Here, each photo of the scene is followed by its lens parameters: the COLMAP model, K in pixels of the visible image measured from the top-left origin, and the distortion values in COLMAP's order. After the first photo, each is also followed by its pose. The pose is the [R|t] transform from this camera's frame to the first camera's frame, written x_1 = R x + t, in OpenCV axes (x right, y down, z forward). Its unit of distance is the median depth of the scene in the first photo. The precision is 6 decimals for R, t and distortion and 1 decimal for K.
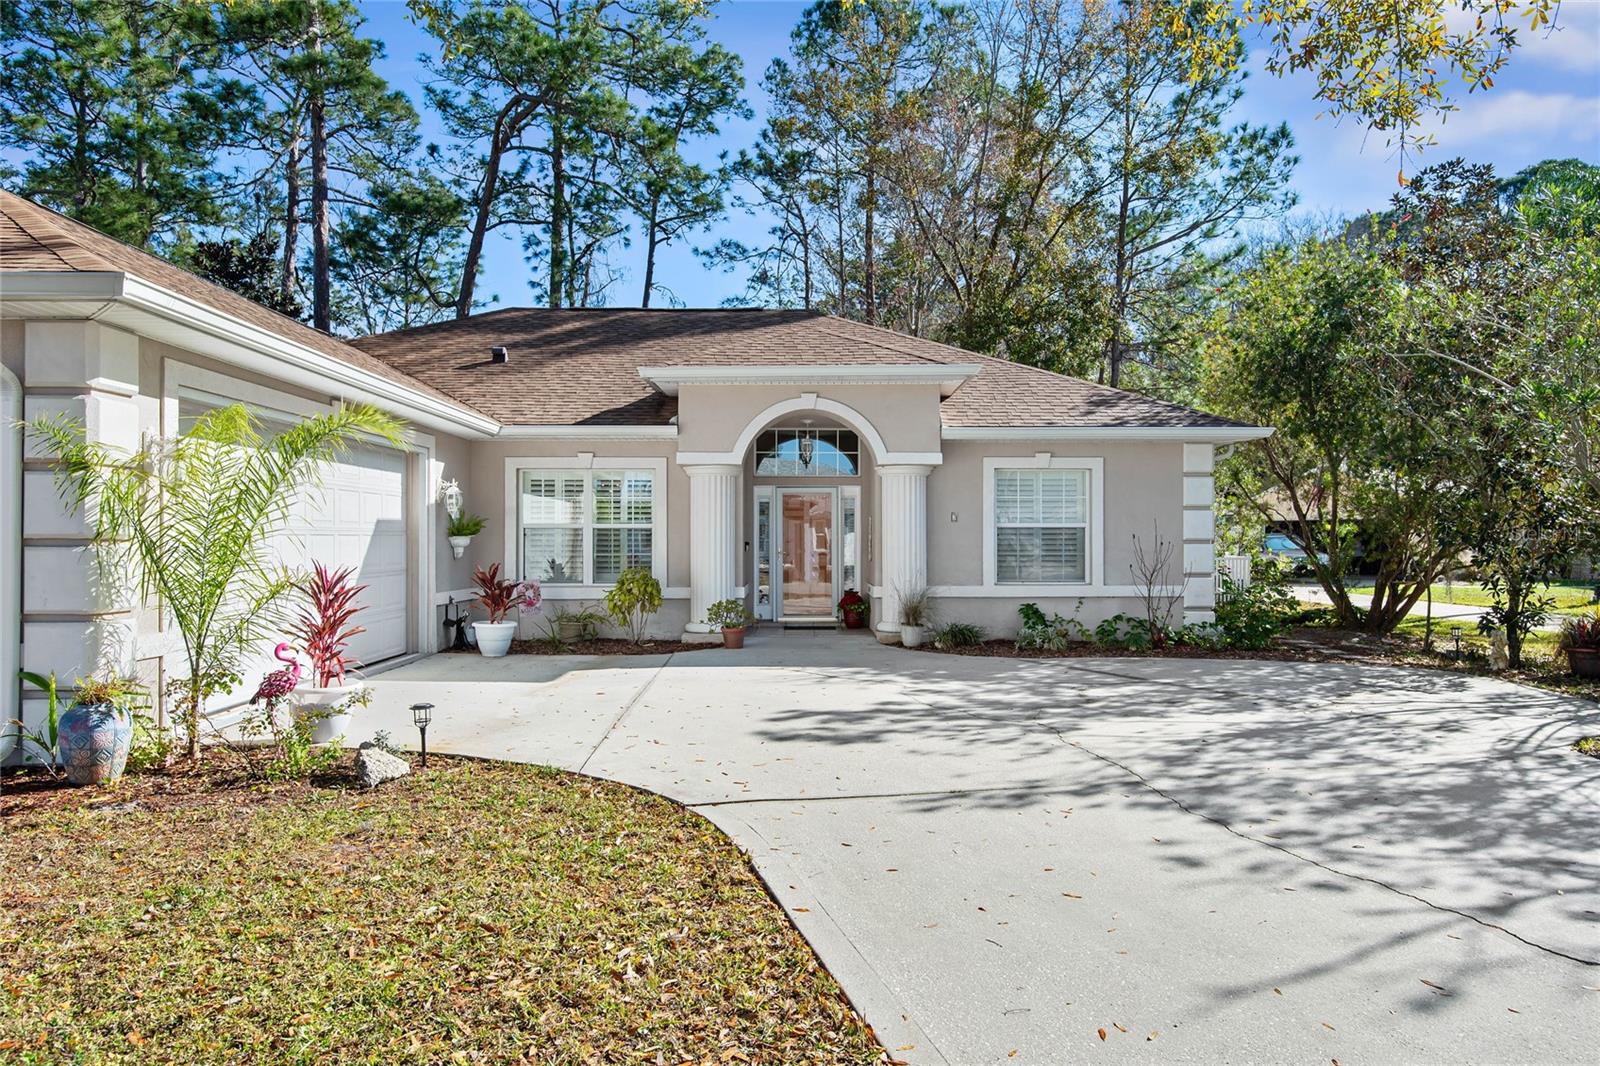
lens RADIAL K [[987.7, 0, 796.2], [0, 987.7, 529.2], [0, 0, 1]] dist [0.018140, 0.001286]
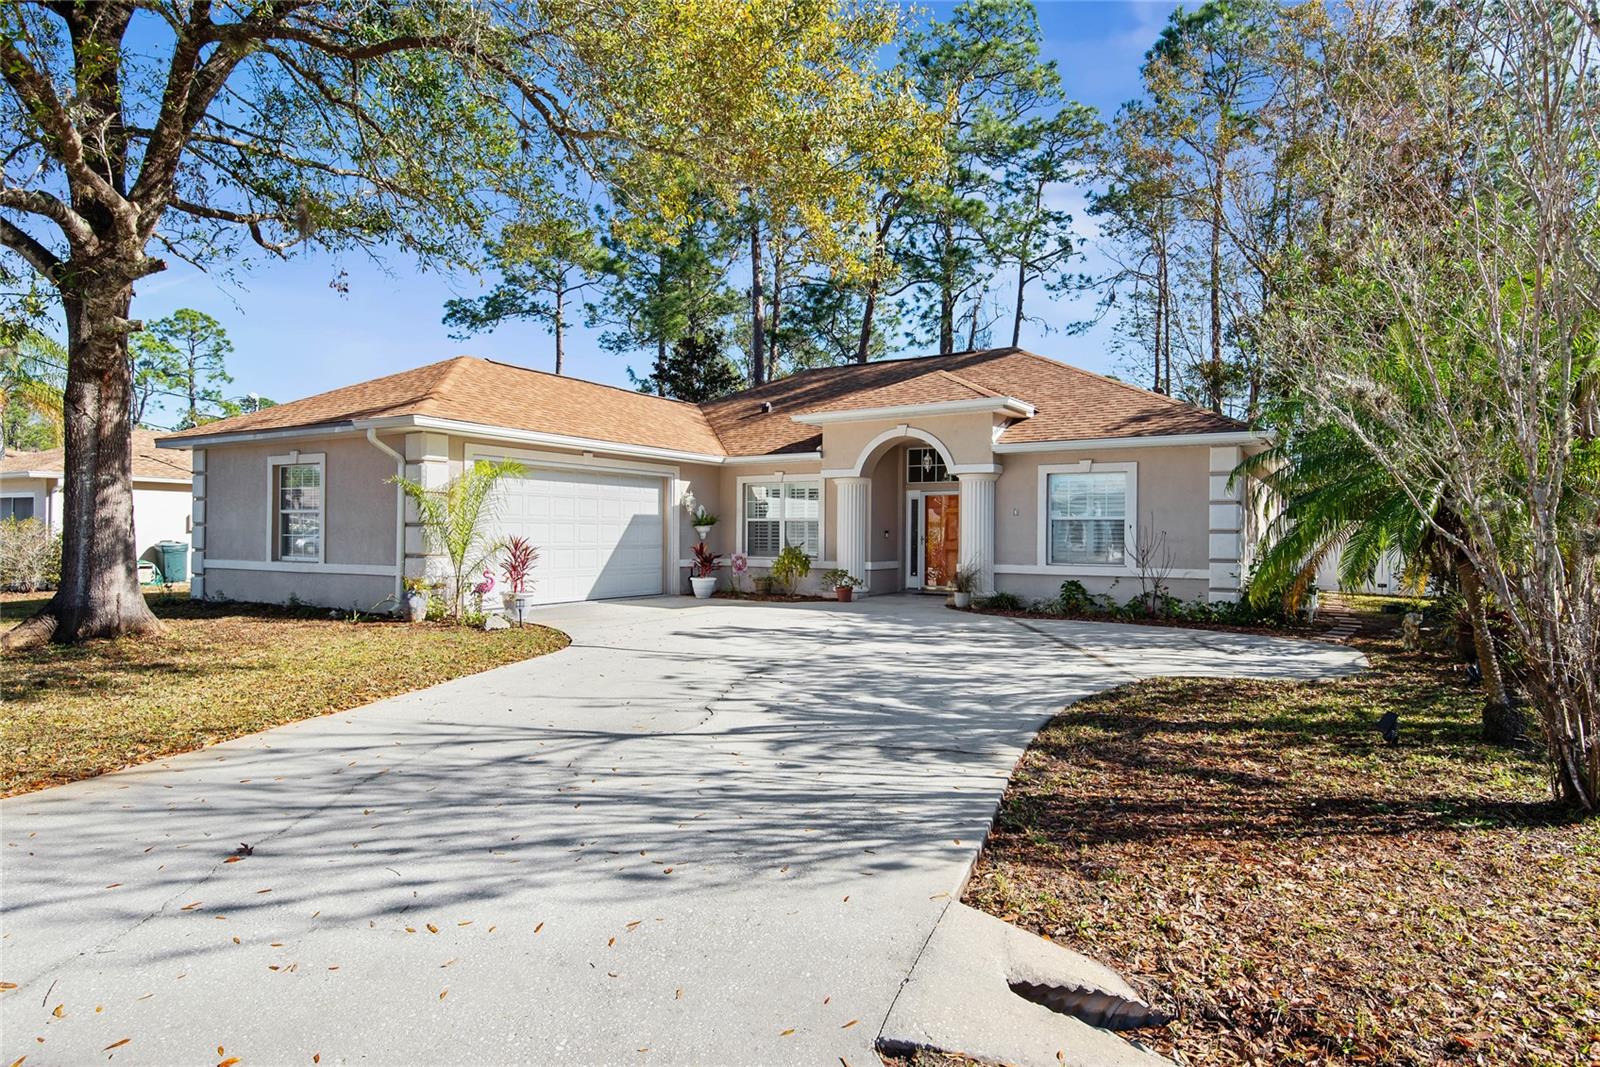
lens RADIAL K [[899.5, 0, 794.8], [0, 899.5, 537.1], [0, 0, 1]] dist [0.035614, -0.000184]
pose [[0.841988, 0.008261, -0.539433, 0.562106], [-0.001773, 0.999920, 0.012546, 0.006249], [0.539494, -0.009607, 0.841935, -0.162399]]
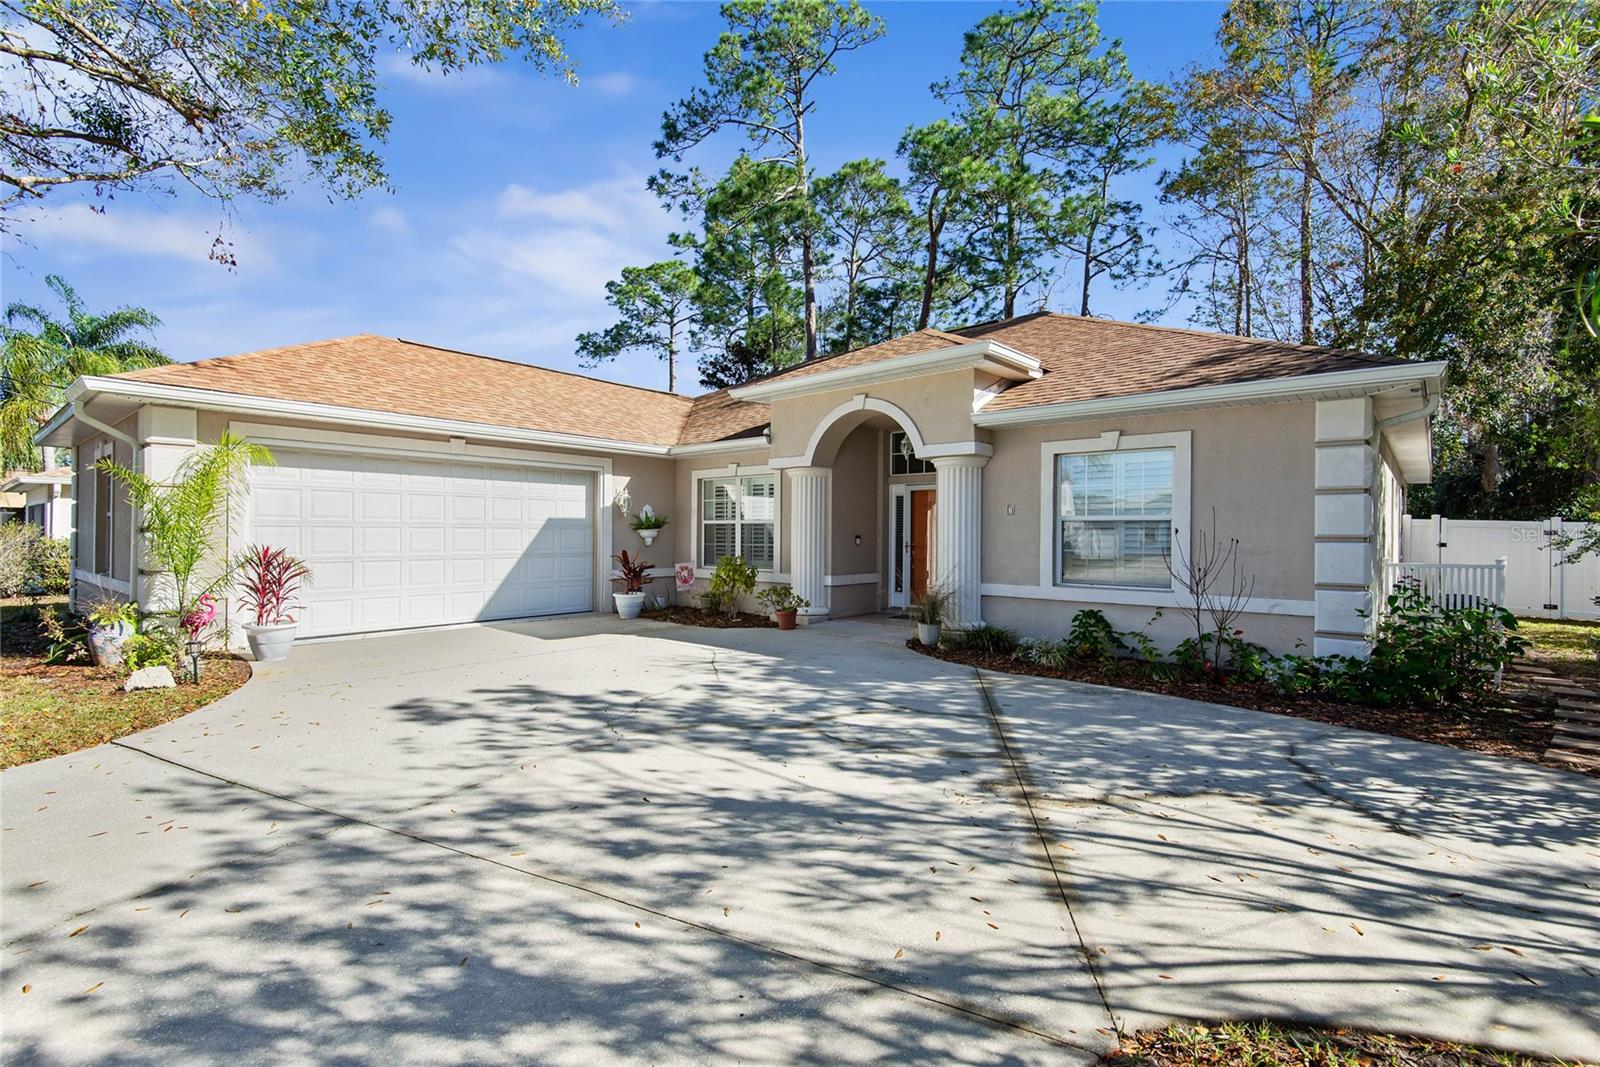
lens RADIAL K [[732.5, 0, 801.0], [0, 732.5, 537.0], [0, 0, 1]] dist [0.025292, -0.012325]
pose [[0.745984, 0.007969, -0.665916, 0.475183], [0.000361, 0.999923, 0.012371, 0.004249], [0.665964, -0.009469, 0.745924, 0.361650]]
